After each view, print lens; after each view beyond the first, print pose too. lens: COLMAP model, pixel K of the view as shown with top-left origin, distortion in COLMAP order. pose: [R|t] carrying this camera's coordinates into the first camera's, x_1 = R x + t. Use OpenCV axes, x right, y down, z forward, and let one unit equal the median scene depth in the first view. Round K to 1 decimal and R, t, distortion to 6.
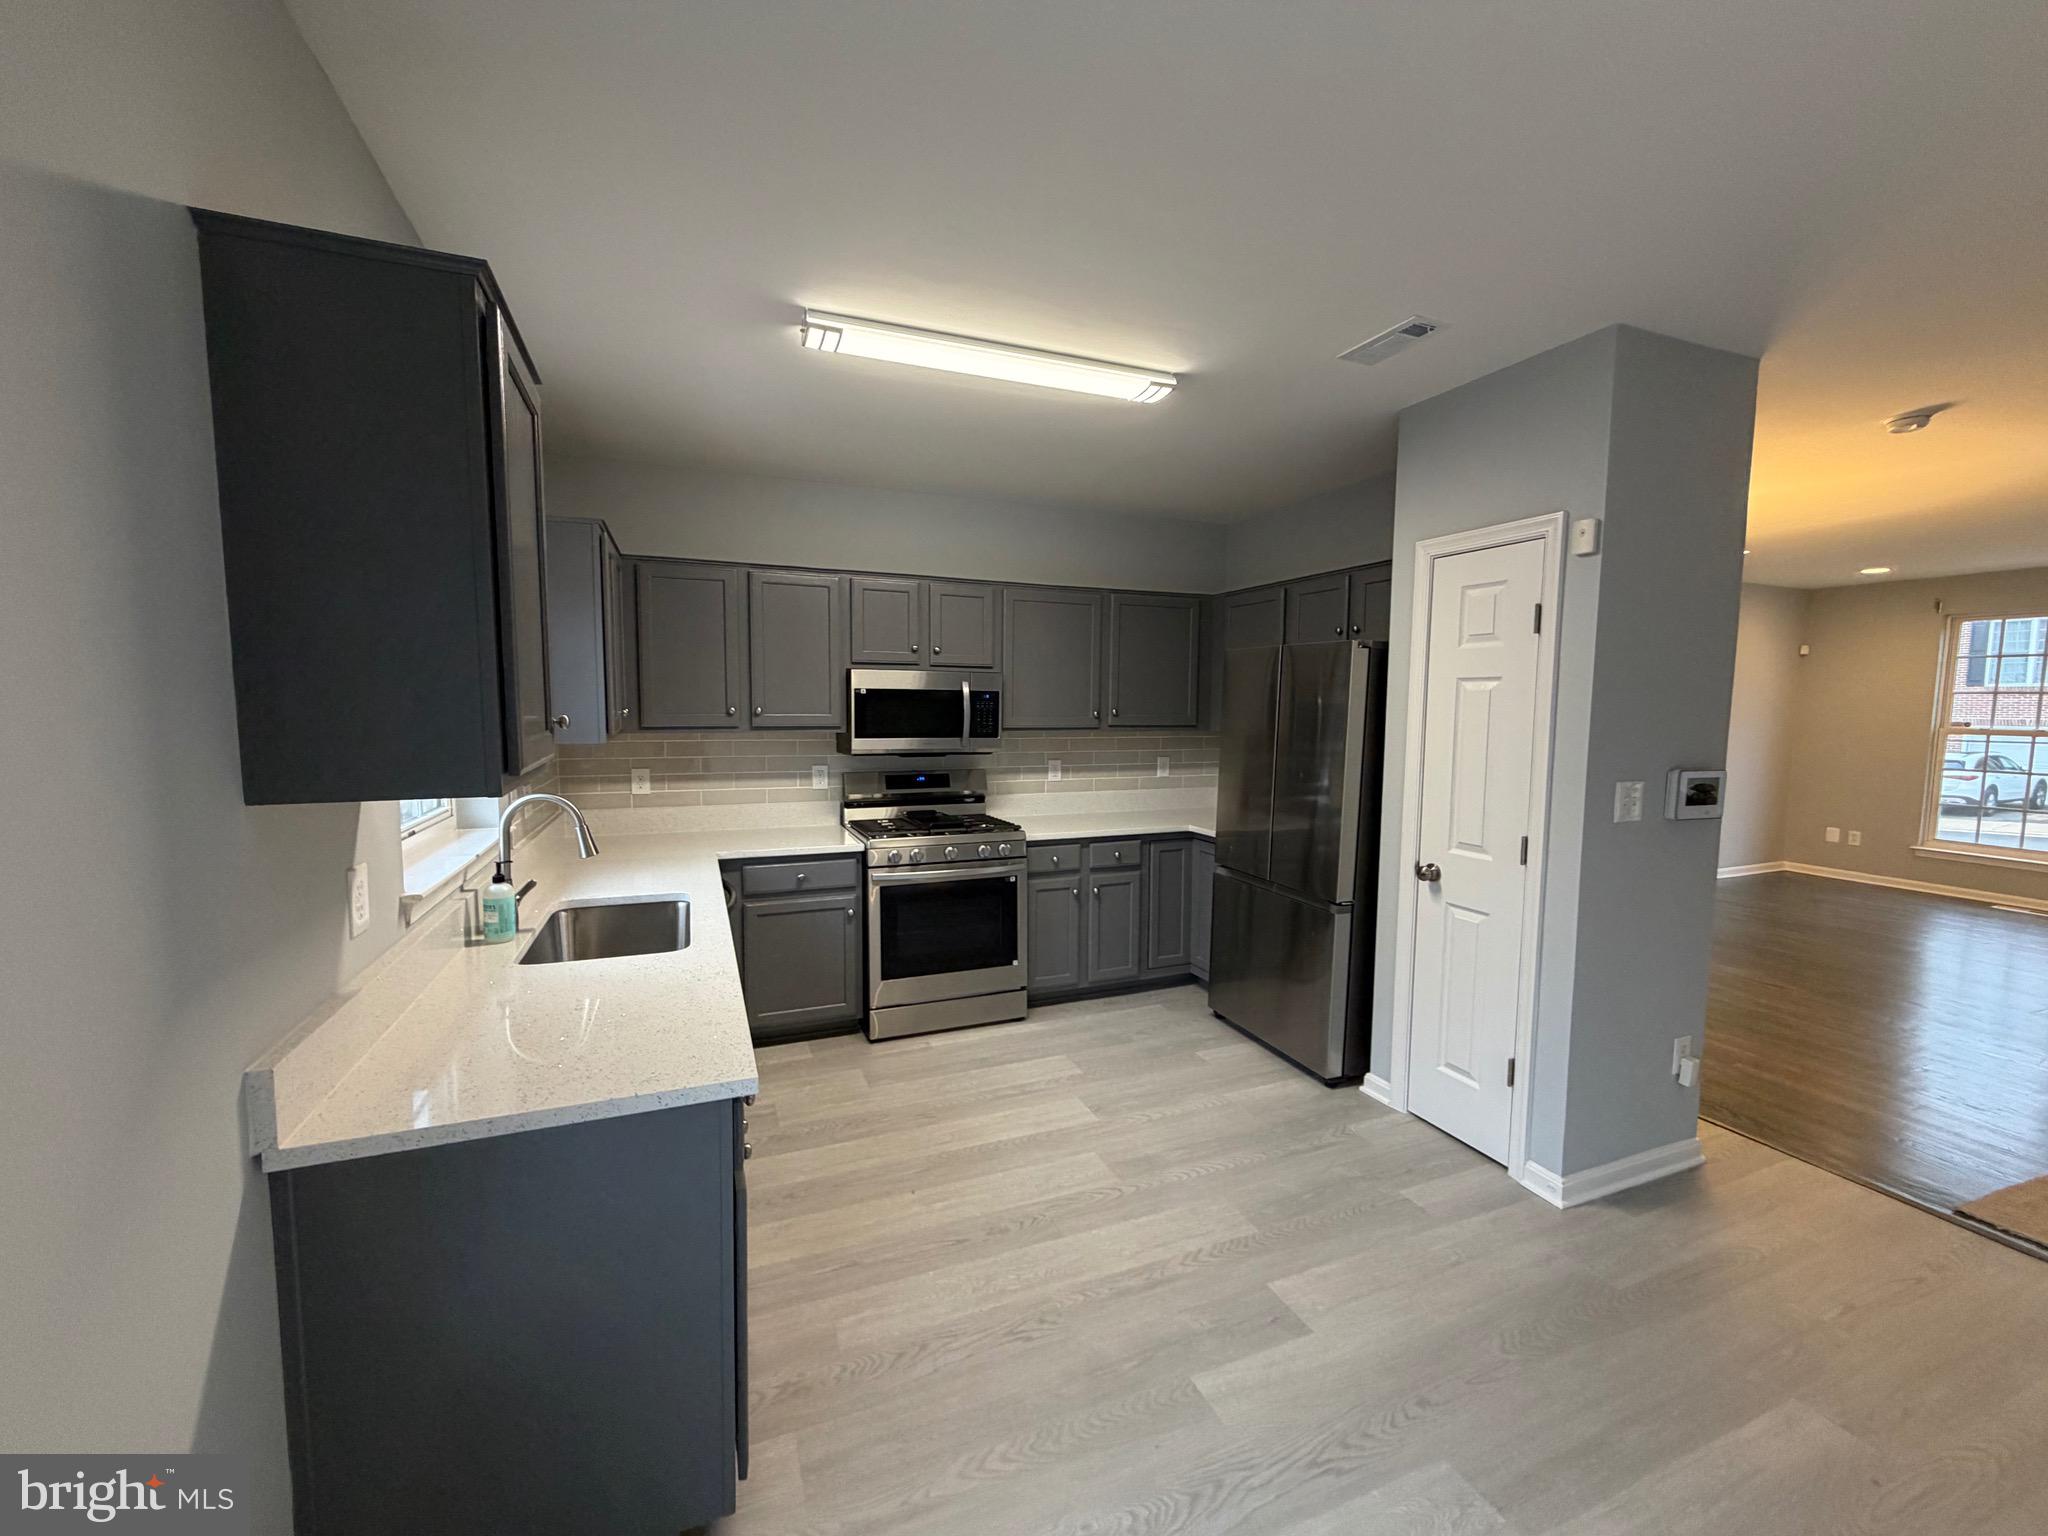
lens RADIAL K [[814.2, 0, 1019.0], [0, 814.2, 770.5], [0, 0, 1]] dist [0.000969, 0.000161]
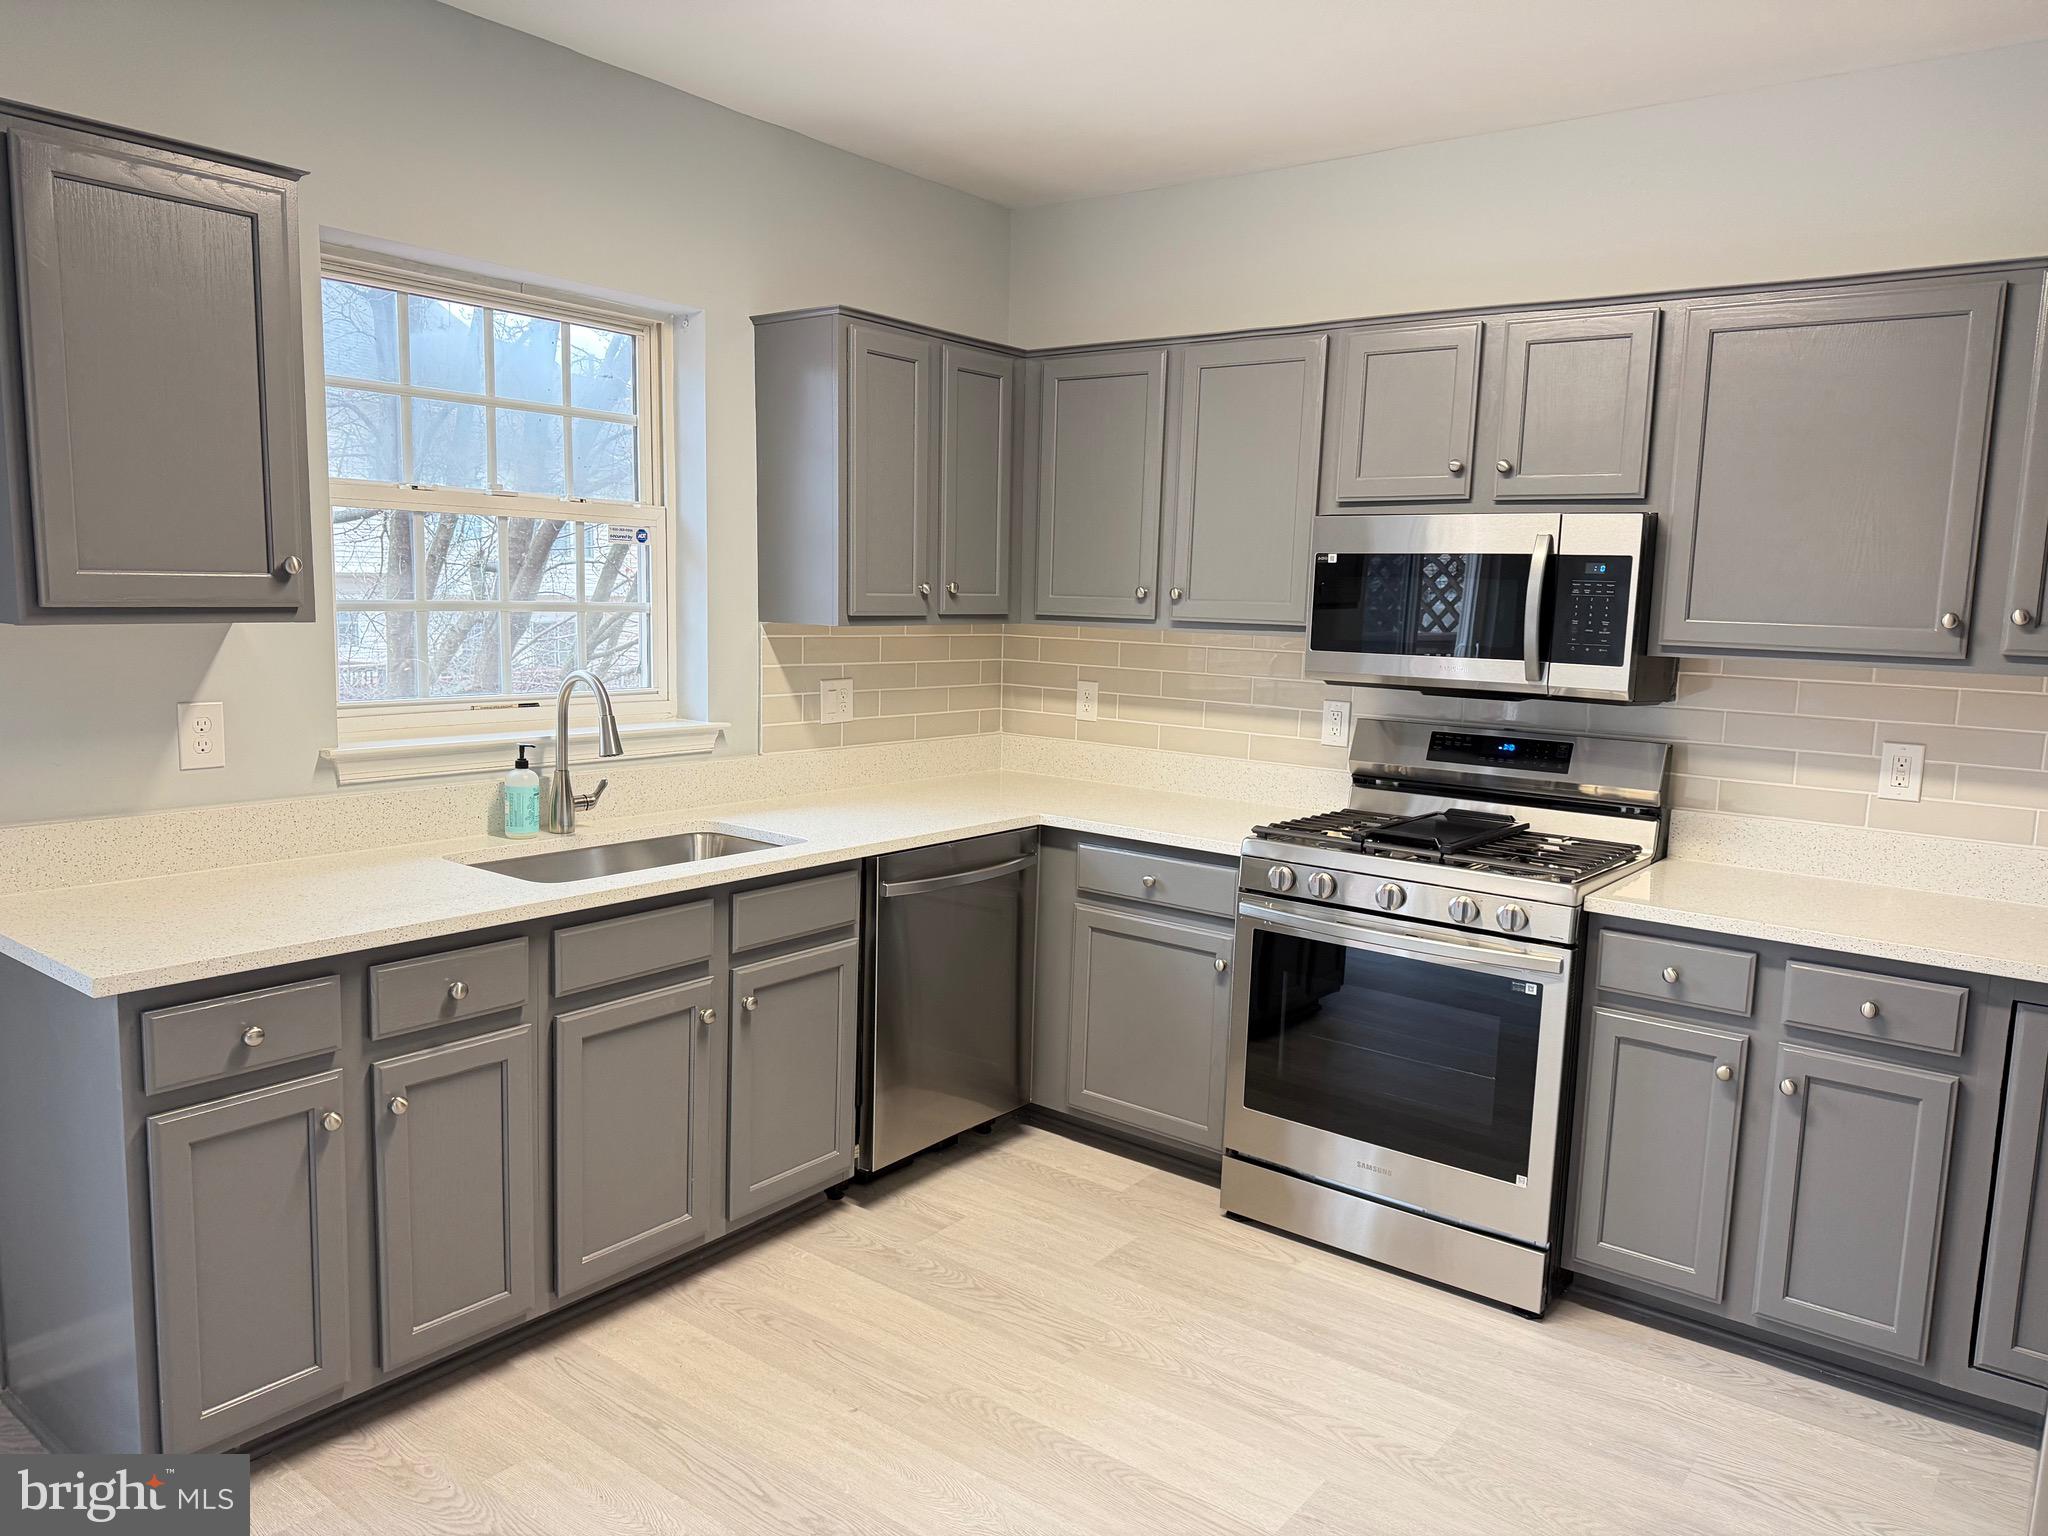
lens RADIAL K [[1428.8, 0, 1024.1], [0, 1428.8, 776.2], [0, 0, 1]] dist [0.055709, -0.067562]
pose [[0.505397, 0.120606, -0.854417, 0.516662], [-0.096449, 0.991875, 0.082958, -0.017310], [0.857480, 0.040481, 0.512922, 0.384681]]
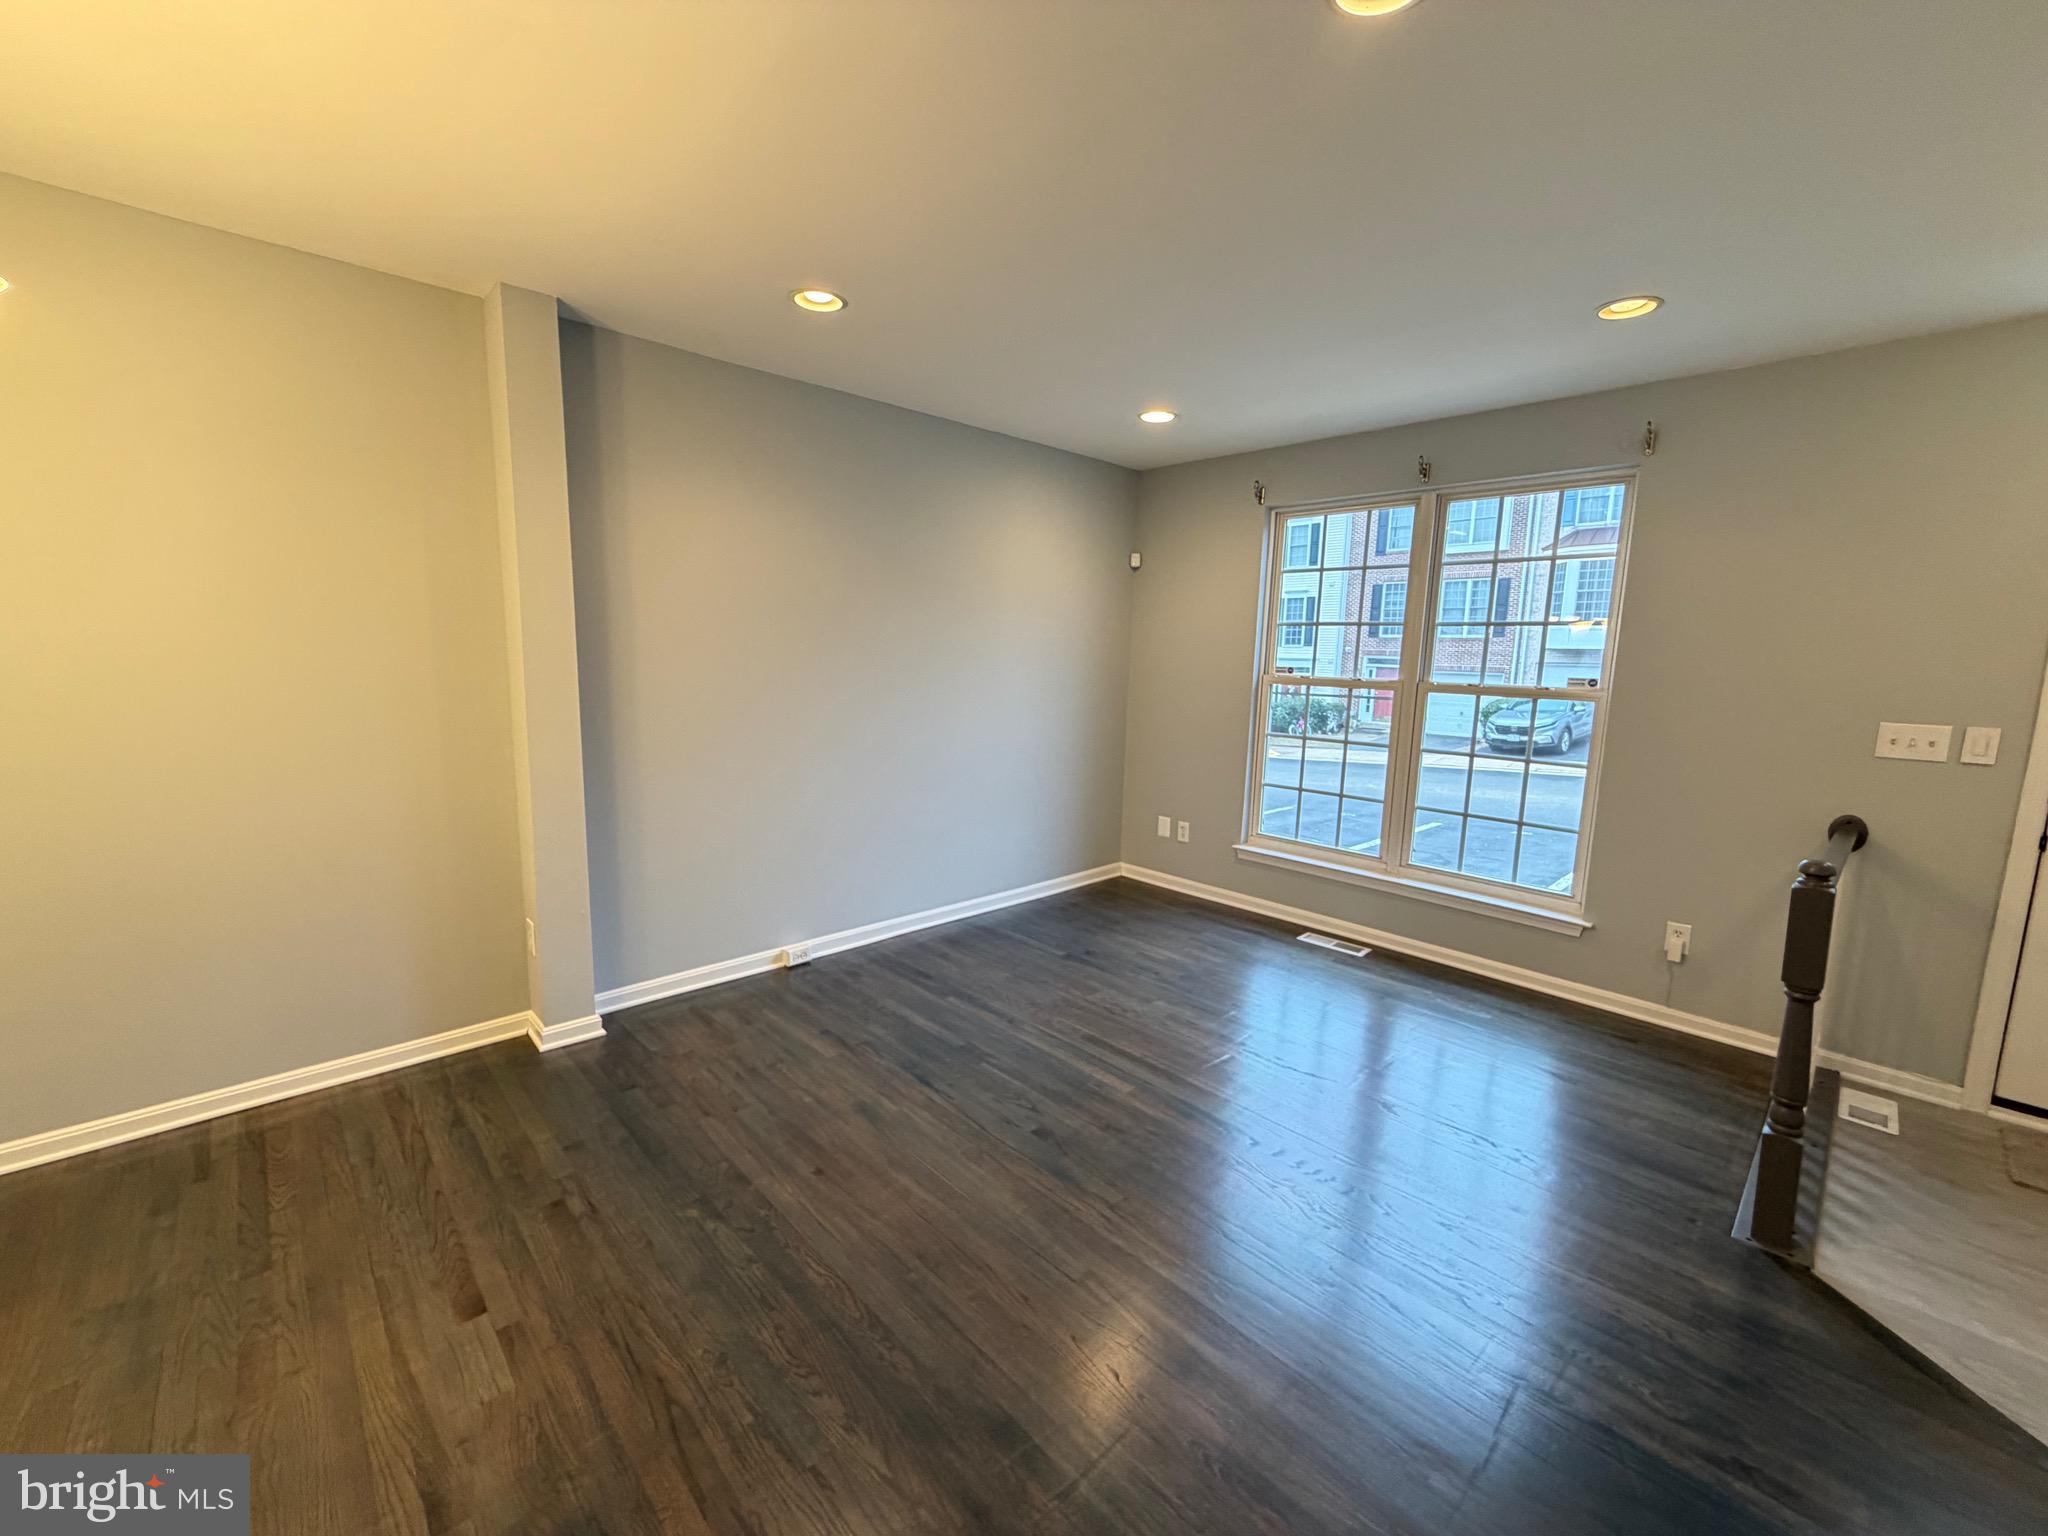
lens RADIAL K [[814.2, 0, 1019.4], [0, 814.2, 776.3], [0, 0, 1]] dist [0.000969, 0.000161]
pose [[0.933837, -0.046645, 0.354645, 1.273941], [0.018697, 0.996471, 0.081832, -0.049604], [-0.357210, -0.069787, 0.931413, 0.786120]]
